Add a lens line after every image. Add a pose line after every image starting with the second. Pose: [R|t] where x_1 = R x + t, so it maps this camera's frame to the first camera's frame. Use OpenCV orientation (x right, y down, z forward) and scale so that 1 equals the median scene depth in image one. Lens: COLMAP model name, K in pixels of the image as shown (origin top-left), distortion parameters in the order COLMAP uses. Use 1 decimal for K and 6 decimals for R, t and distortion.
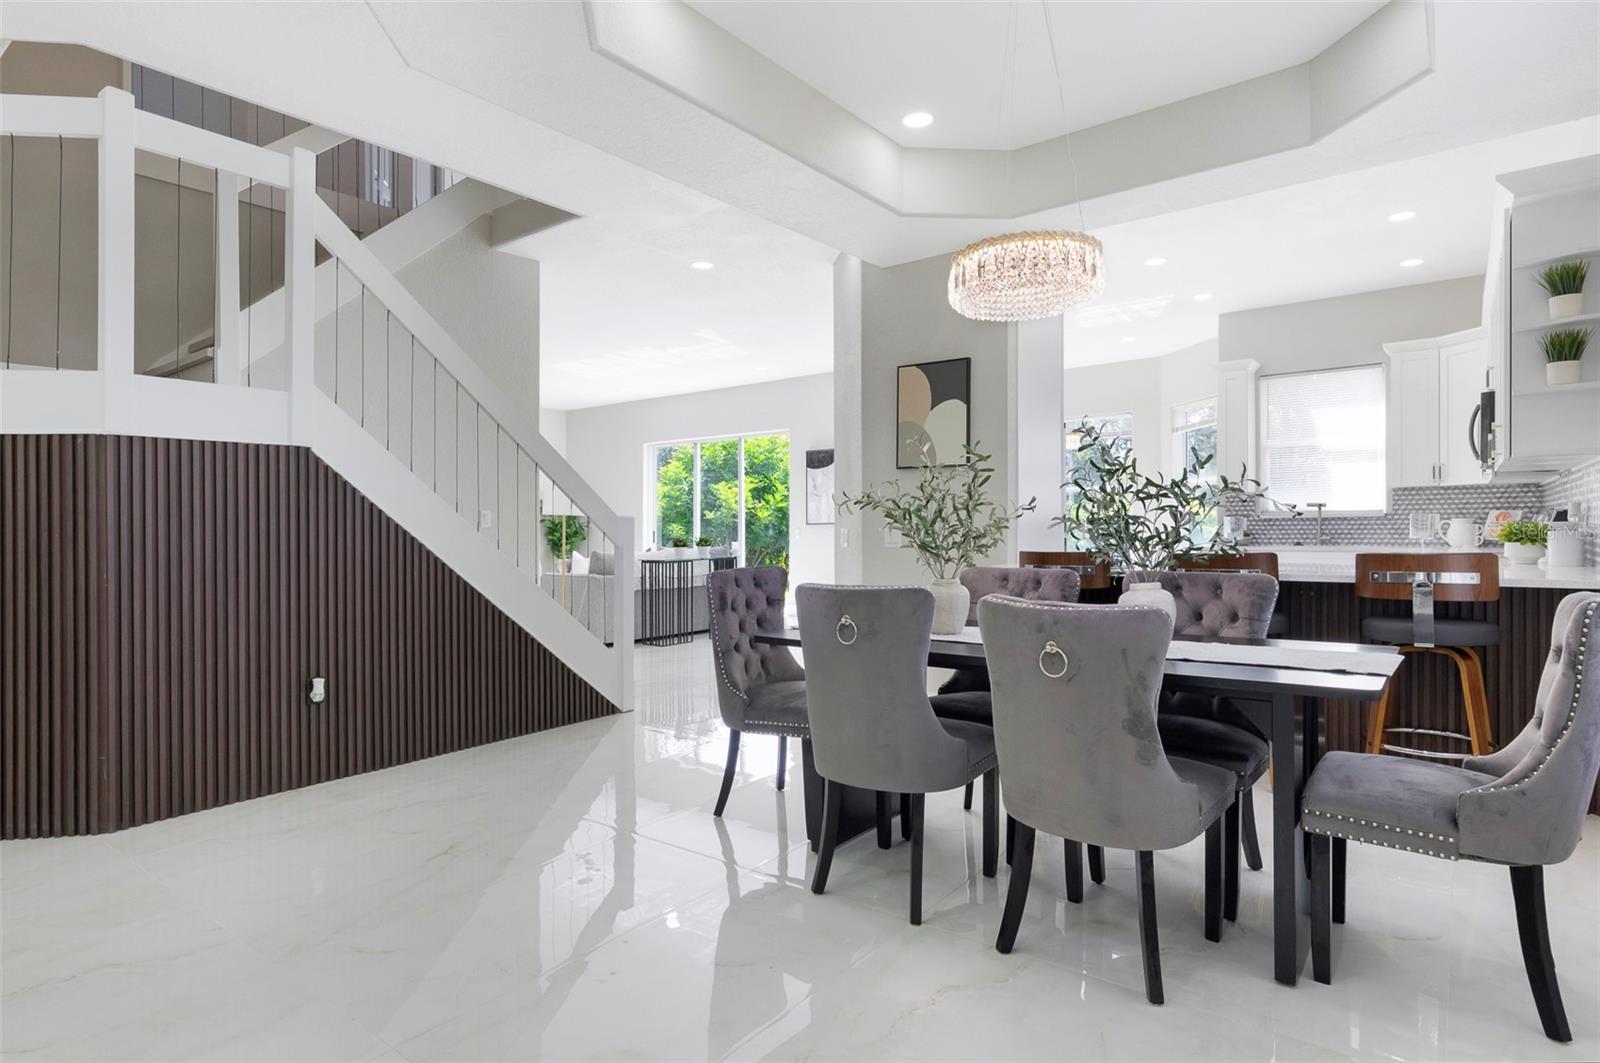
lens RADIAL K [[867.9, 0, 800.0], [0, 867.9, 531.5], [0, 0, 1]] dist [-0.001093, 0.000289]
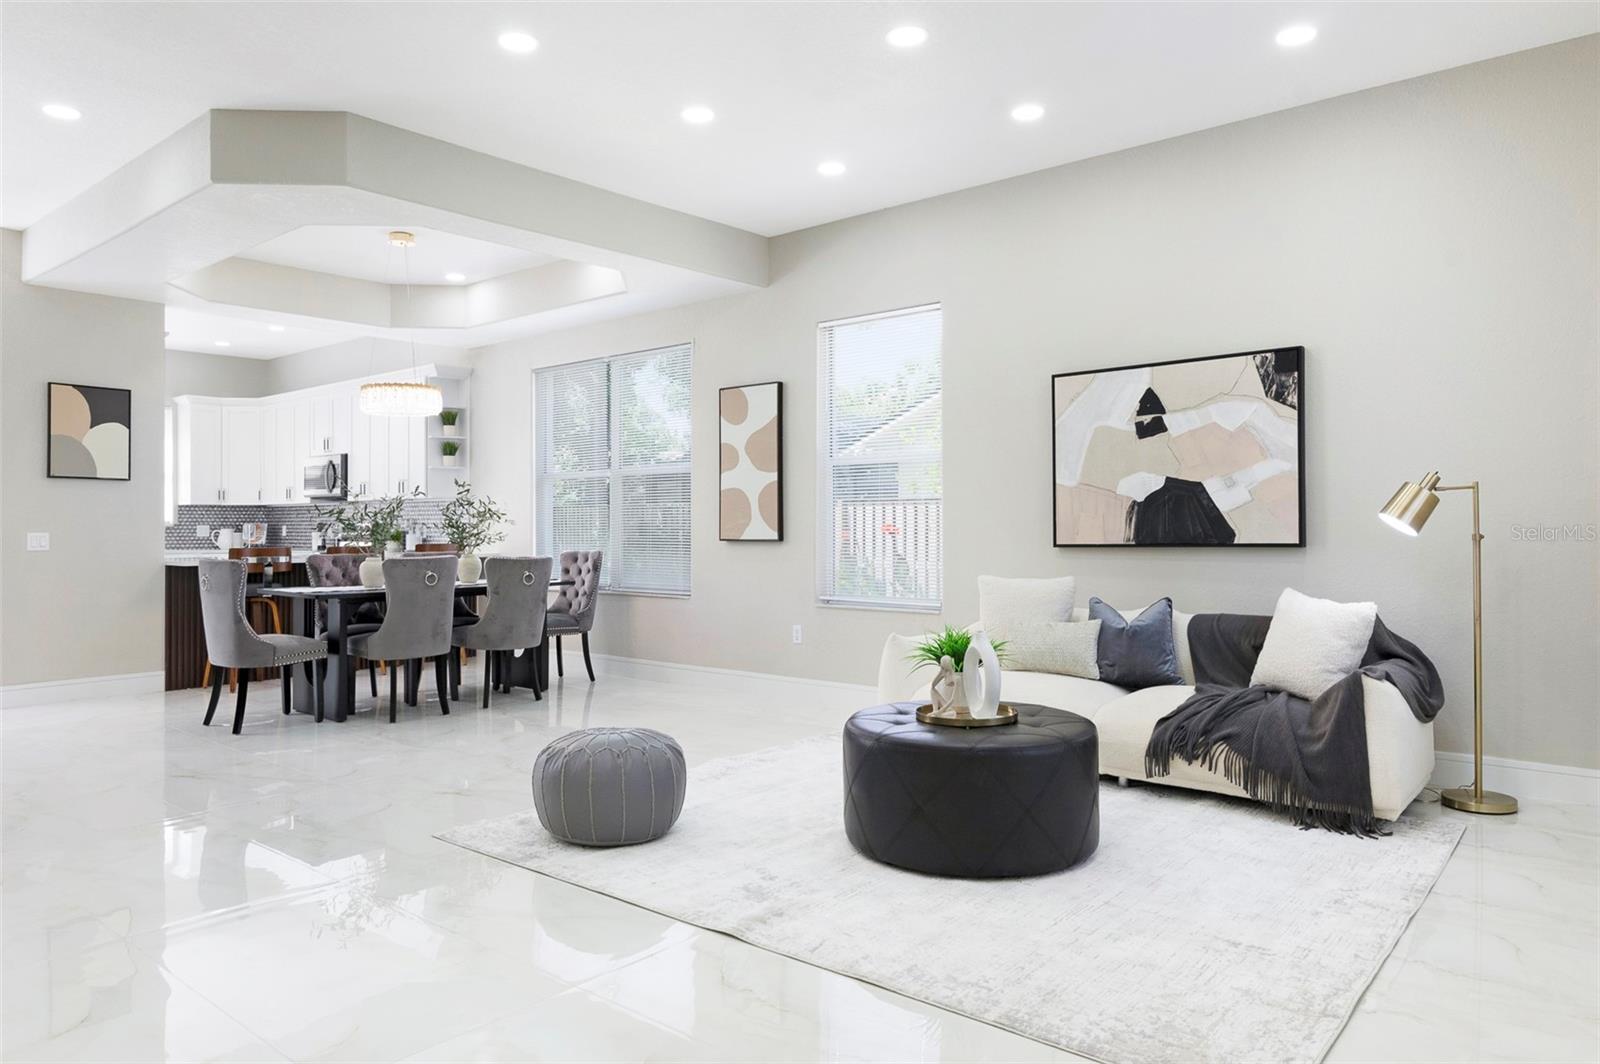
lens RADIAL K [[1037.9, 0, 800.0], [0, 1037.9, 532.0], [0, 0, 1]] dist [-0.005280, -0.001155]
pose [[0.045611, 0.007665, 0.998930, -1.188180], [0.010100, 0.999916, -0.008133, 0.017763], [-0.998908, 0.010460, 0.045530, 0.004876]]
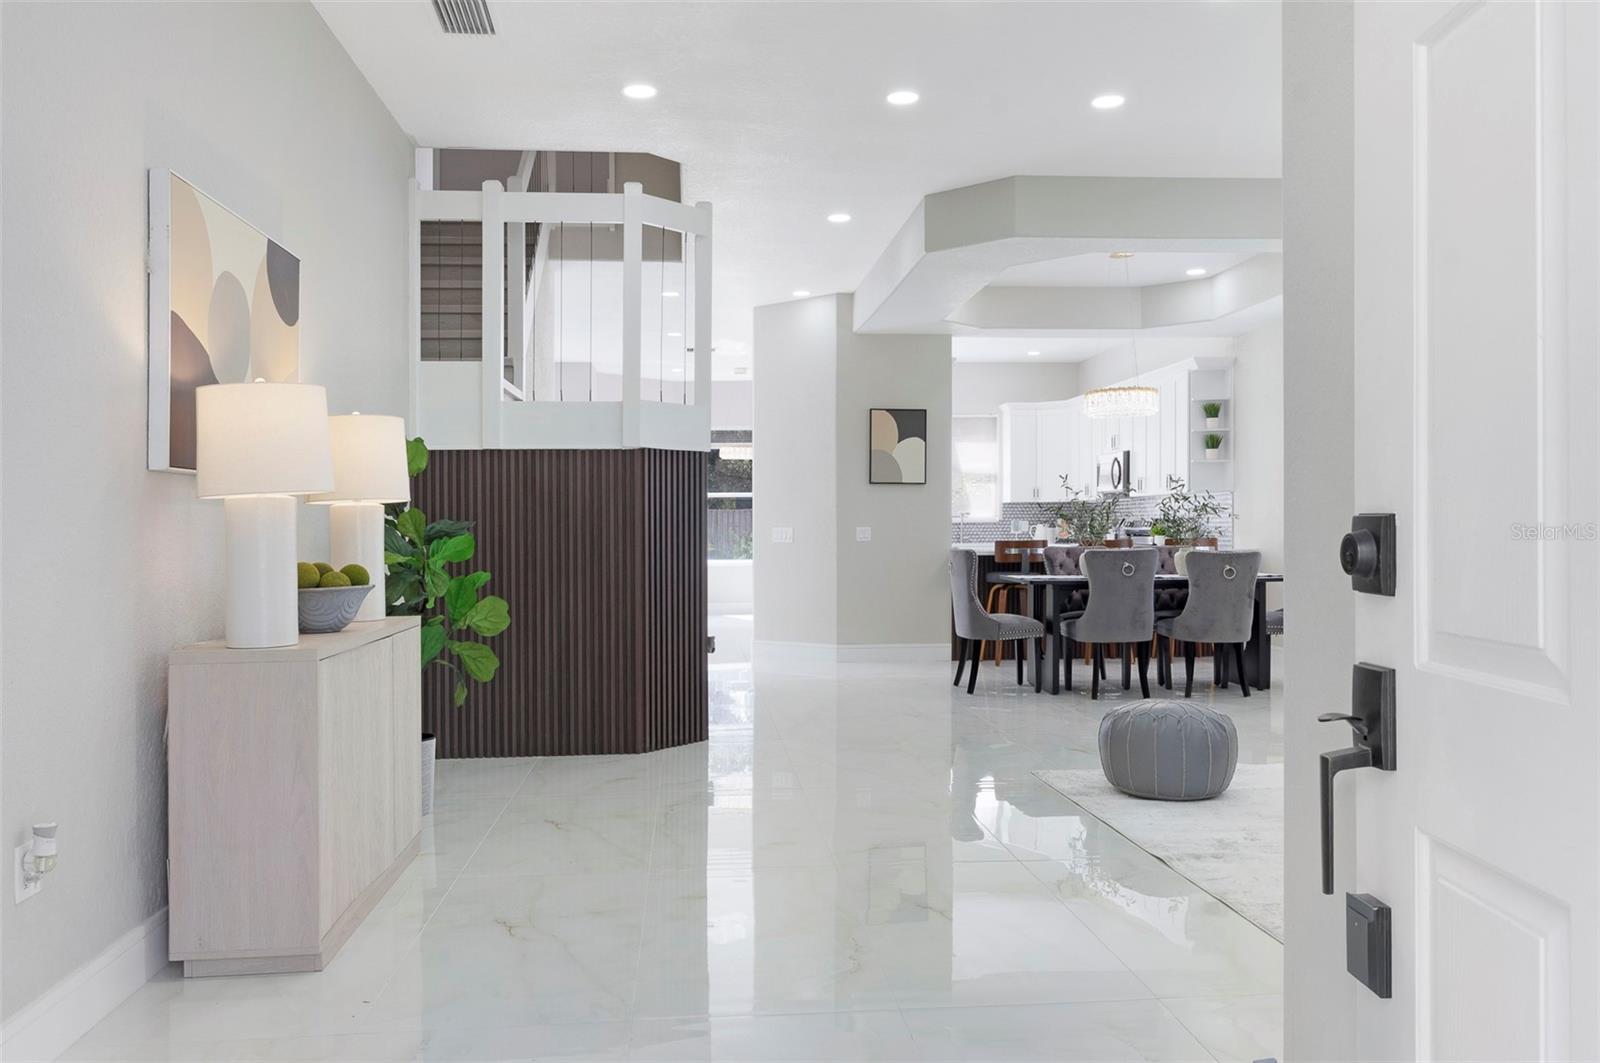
lens RADIAL K [[1221.9, 0, 800.0], [0, 1221.9, 531.5], [0, 0, 1]] dist [0.004408, 0.001001]
pose [[0.735174, 0.006048, 0.677851, -1.344608], [0.001196, 0.999947, -0.010219, 0.025662], [-0.677877, 0.008324, 0.735128, -0.366541]]
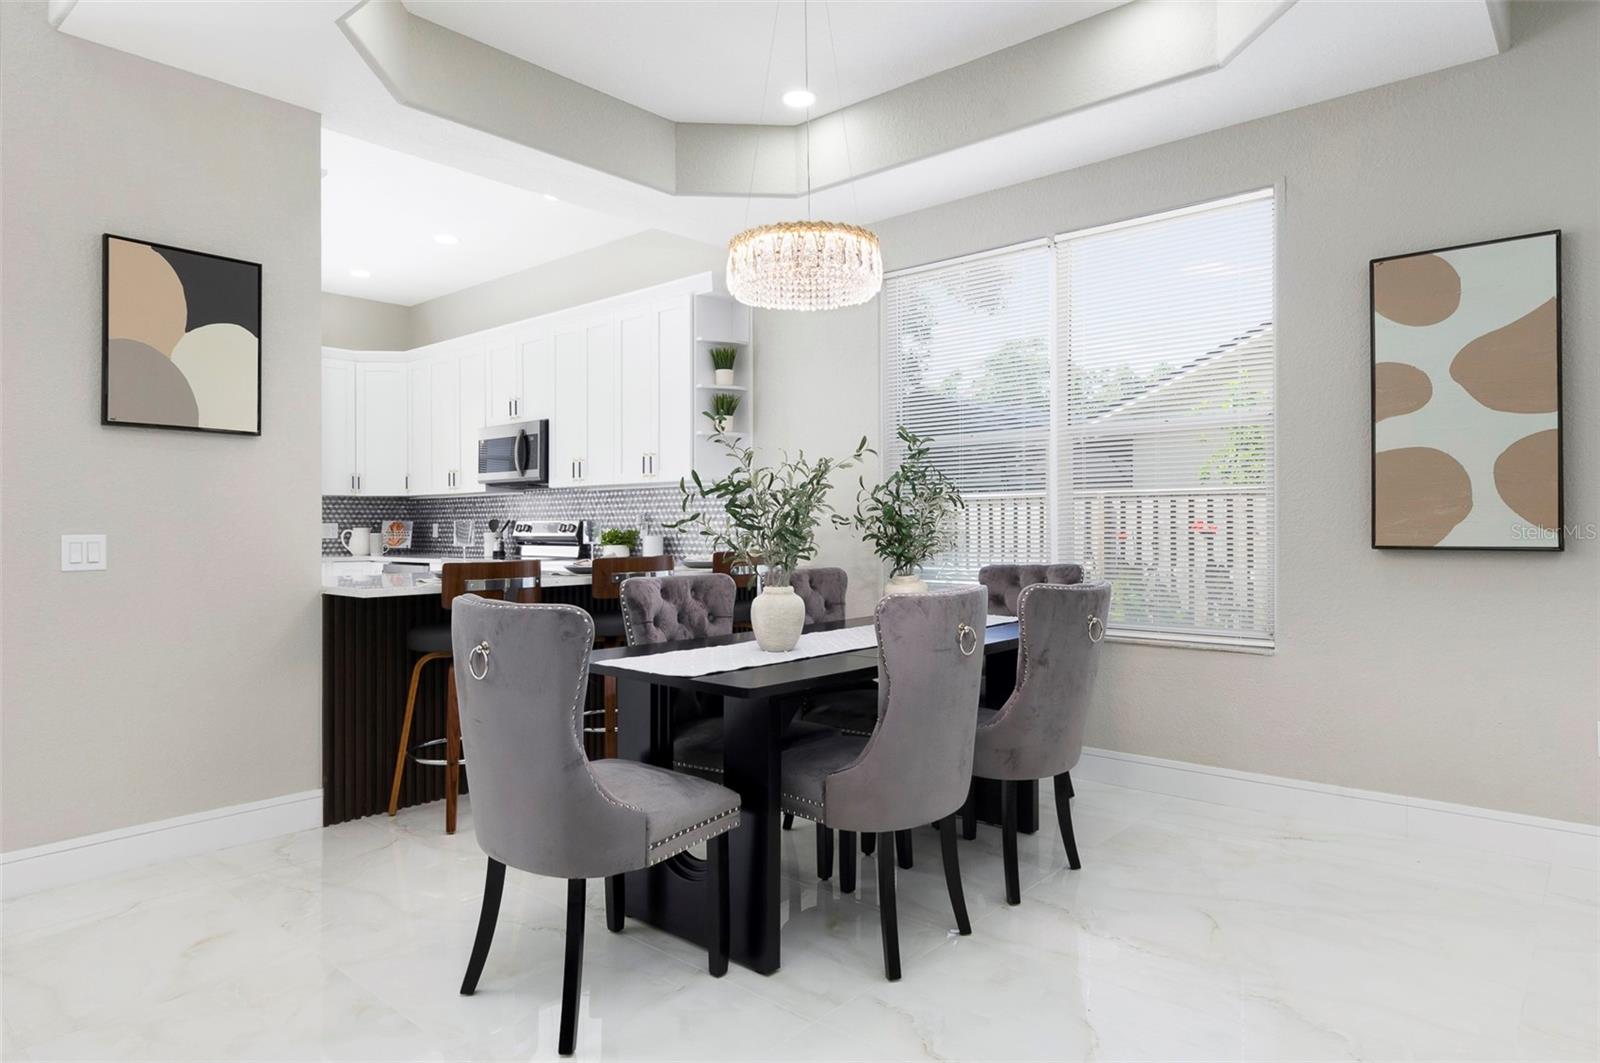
lens RADIAL K [[944.2, 0, 800.0], [0, 944.2, 531.5], [0, 0, 1]] dist [-0.007344, -0.001226]
pose [[0.061543, 0.007505, 0.998076, -0.466114], [0.010473, 0.999912, -0.008164, 0.005432], [-0.998049, 0.010955, 0.061459, 0.556960]]
